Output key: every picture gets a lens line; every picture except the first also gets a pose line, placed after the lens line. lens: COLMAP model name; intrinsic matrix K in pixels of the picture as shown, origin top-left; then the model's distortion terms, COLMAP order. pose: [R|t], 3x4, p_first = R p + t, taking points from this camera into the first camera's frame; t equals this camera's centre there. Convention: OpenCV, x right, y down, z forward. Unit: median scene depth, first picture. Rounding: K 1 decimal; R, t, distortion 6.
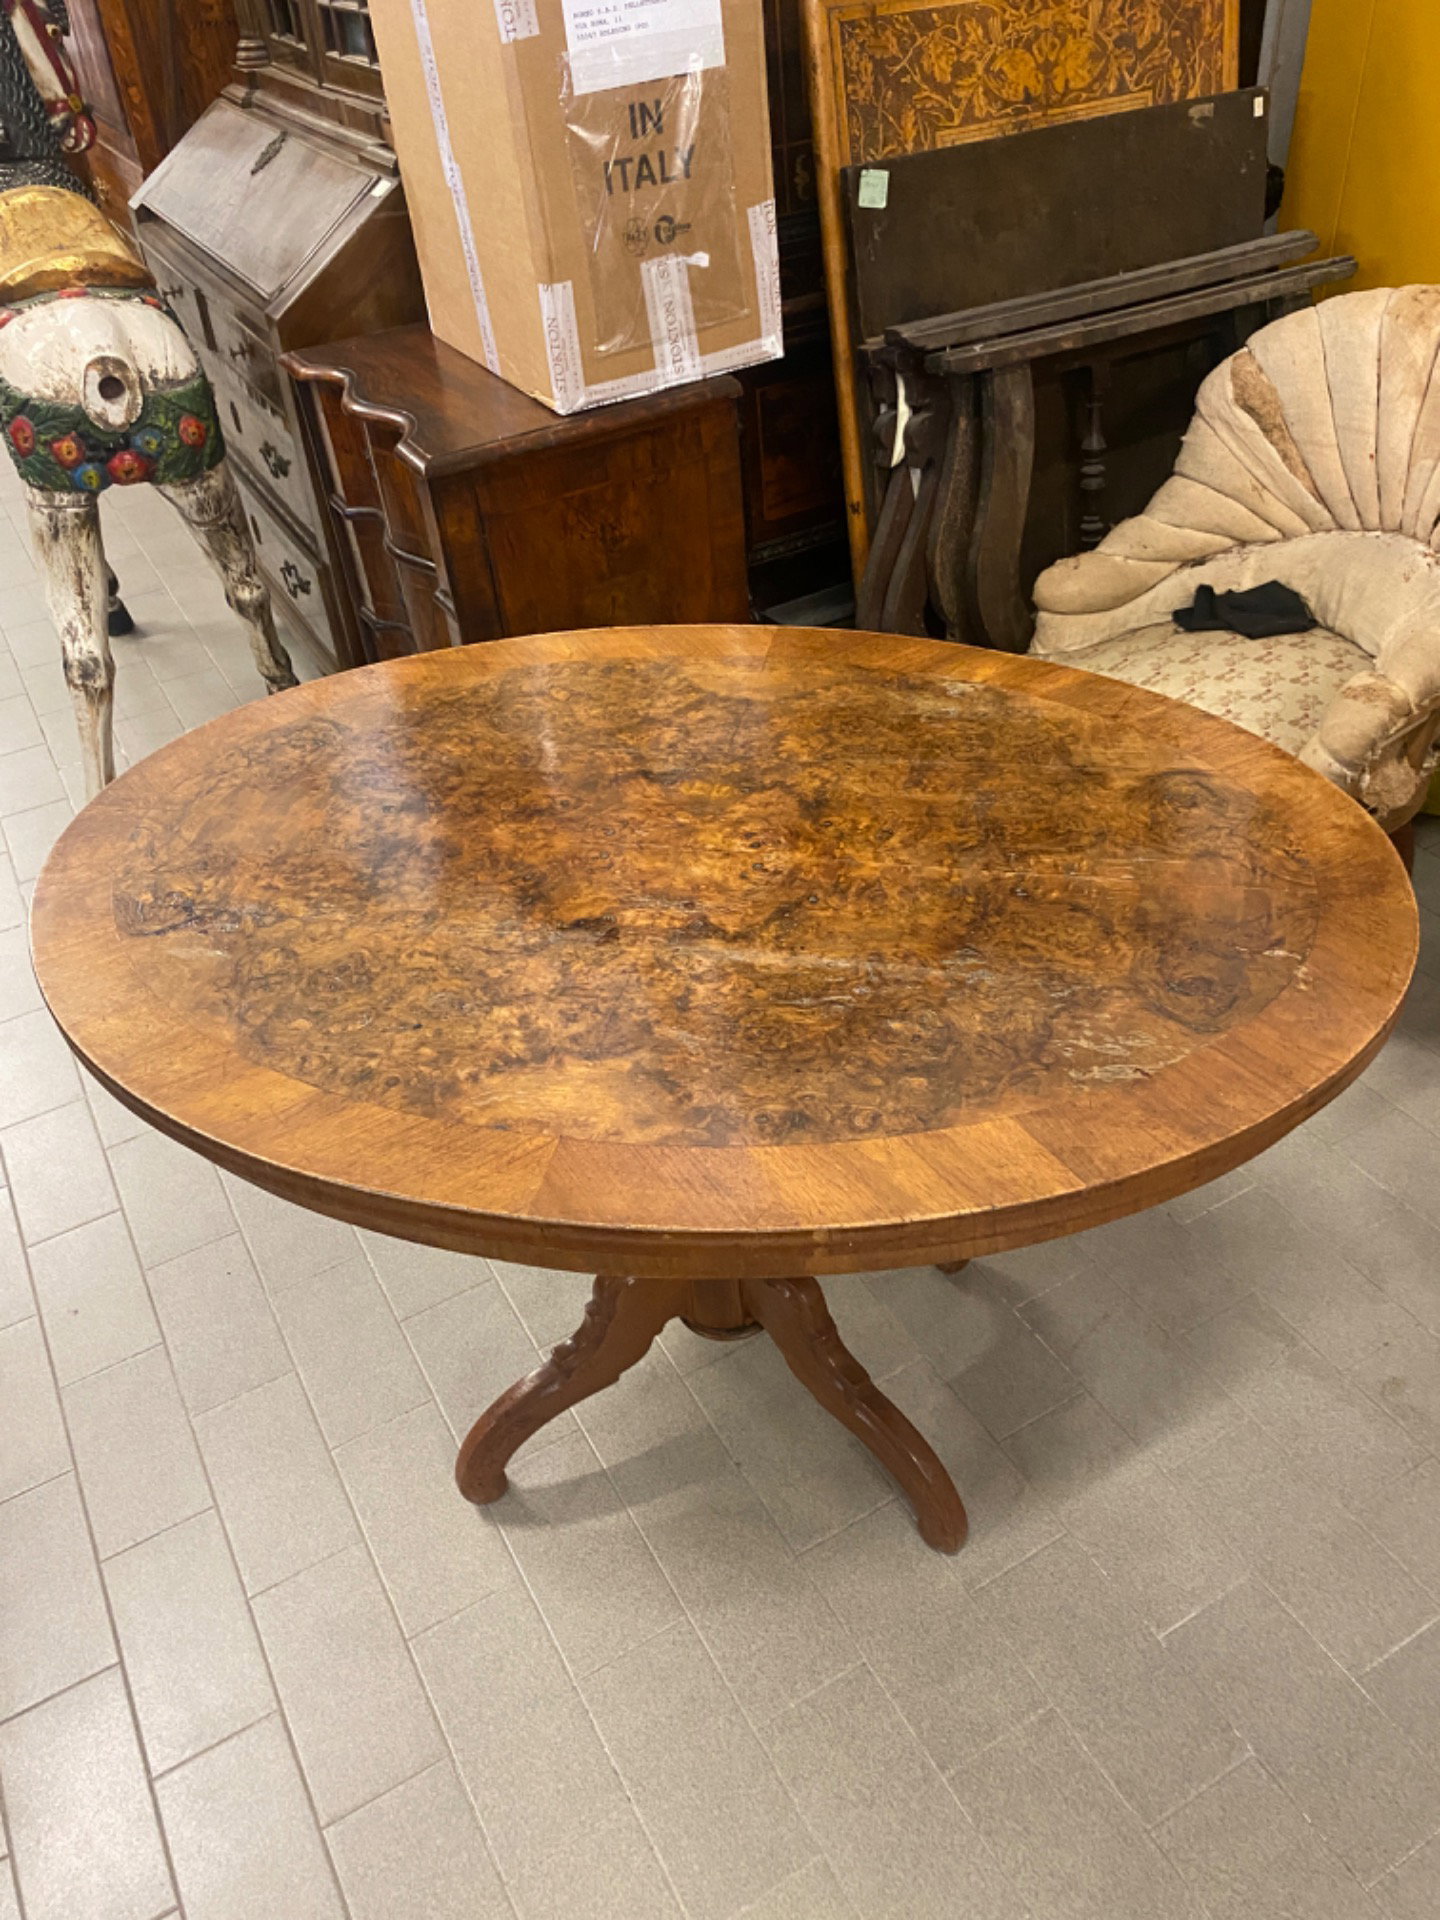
lens RADIAL K [[1448.9, 0, 722.4], [0, 1448.9, 935.3], [0, 0, 1]] dist [0.029236, -0.029868]
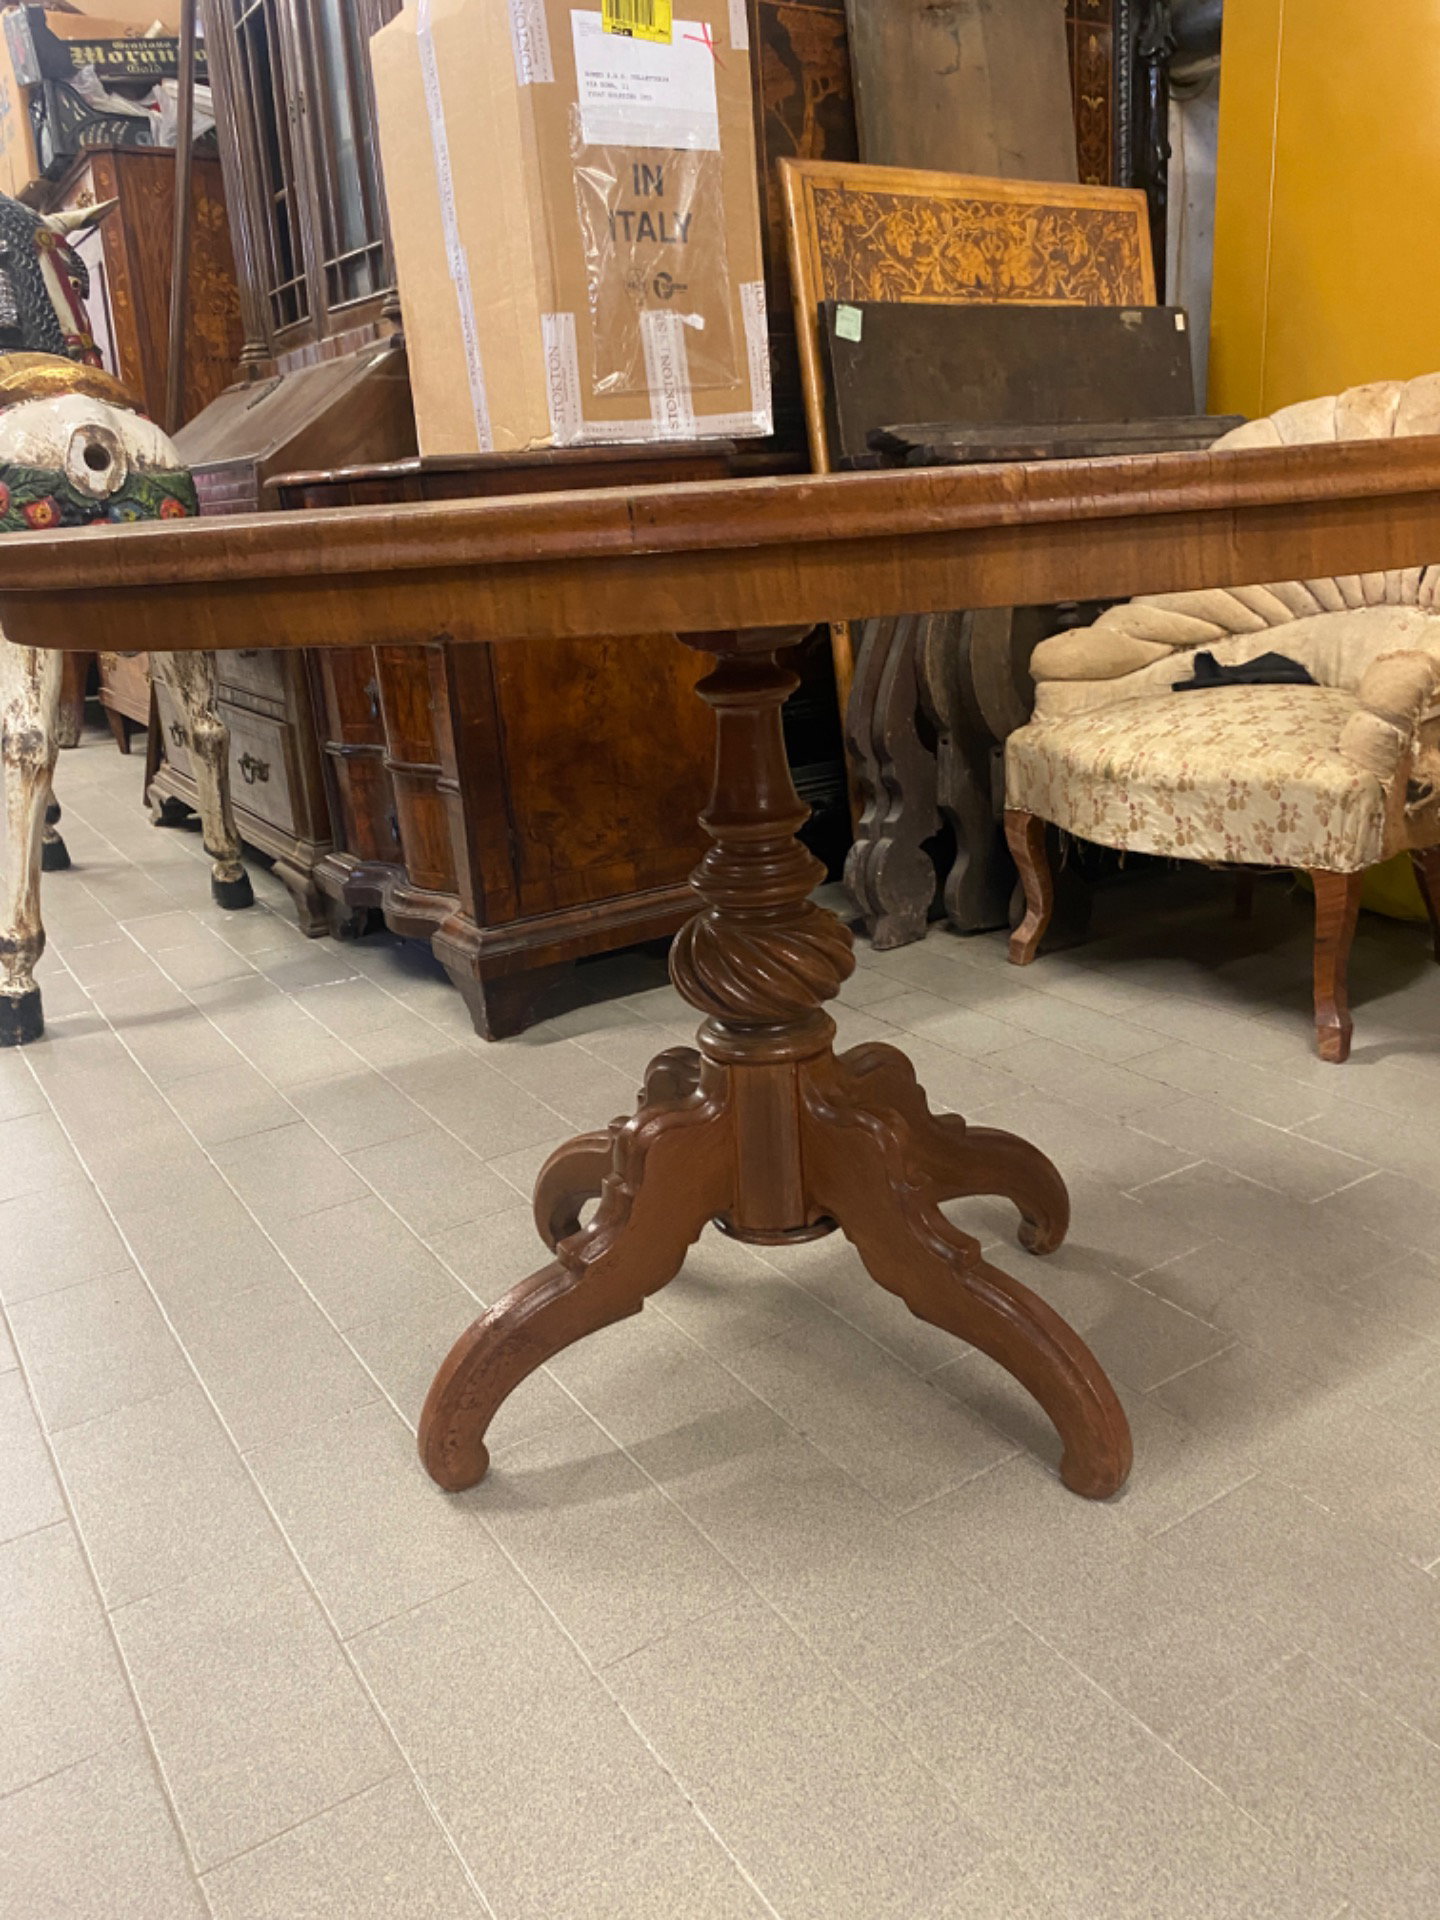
lens RADIAL K [[1448.9, 0, 729.5], [0, 1448.9, 941.1], [0, 0, 1]] dist [0.029236, -0.029868]
pose [[0.998121, -0.005505, 0.061027, -0.067349], [0.026592, 0.936195, -0.350472, 0.373337], [-0.055204, 0.351437, 0.934583, 0.214536]]
